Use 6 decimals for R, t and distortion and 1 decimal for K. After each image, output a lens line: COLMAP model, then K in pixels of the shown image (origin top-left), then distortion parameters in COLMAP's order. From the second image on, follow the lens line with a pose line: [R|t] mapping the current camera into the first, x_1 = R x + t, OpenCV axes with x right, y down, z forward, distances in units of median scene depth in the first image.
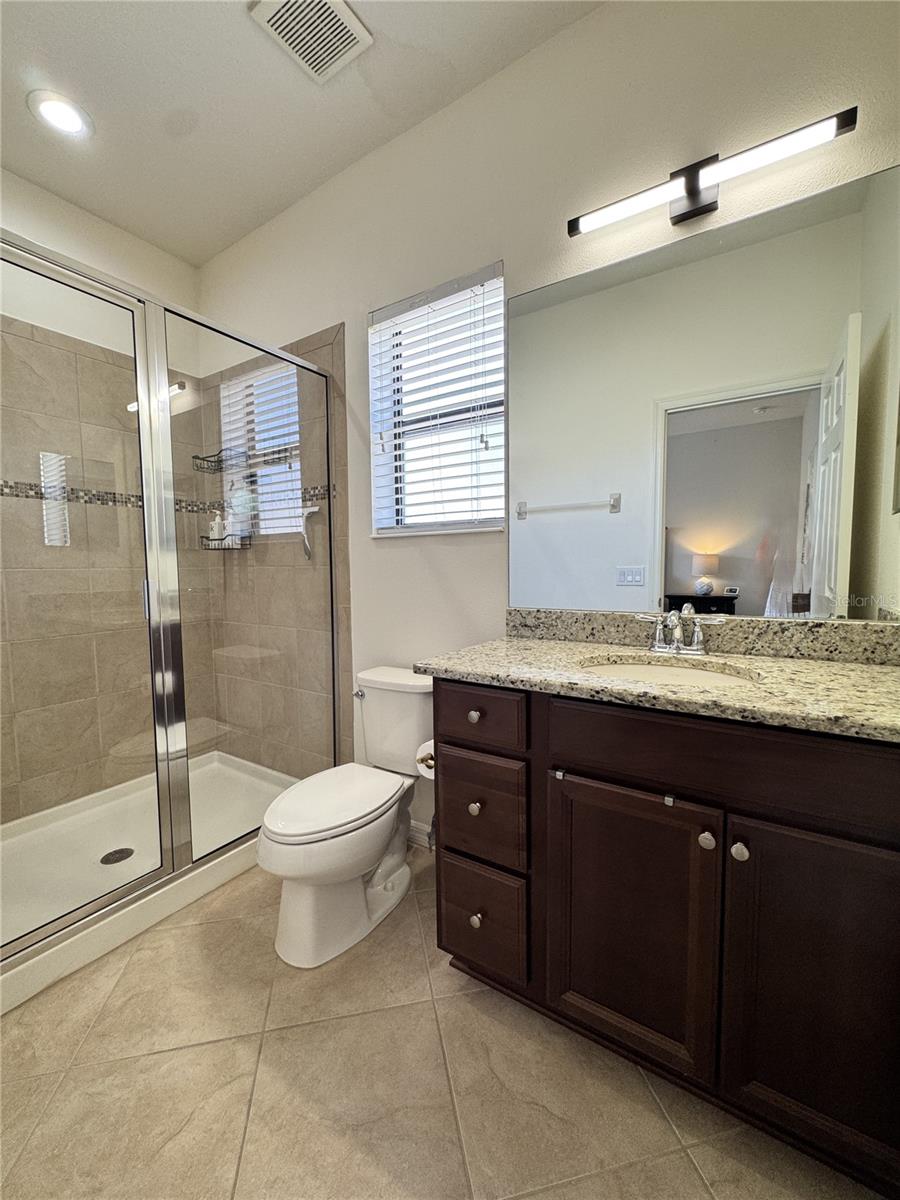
lens RADIAL K [[478.9, 0, 450.0], [0, 478.9, 600.0], [0, 0, 1]] dist [-0.001567, -0.000067]
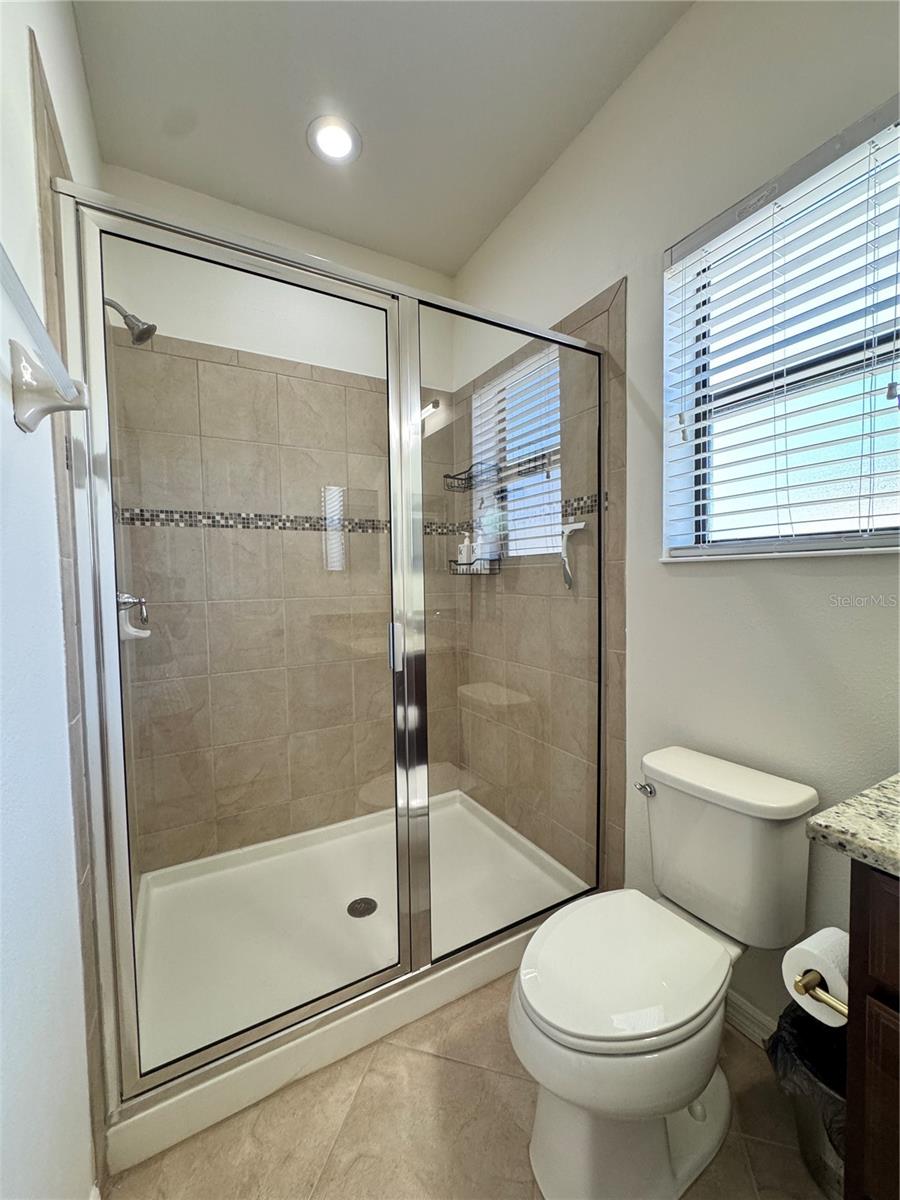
lens RADIAL K [[478.9, 0, 450.0], [0, 478.9, 600.0], [0, 0, 1]] dist [-0.001567, -0.000067]
pose [[0.889559, 0.017413, -0.456488, -0.103607], [-0.024970, 0.999633, -0.010528, -0.051213], [0.456137, 0.020763, 0.889667, 0.192491]]
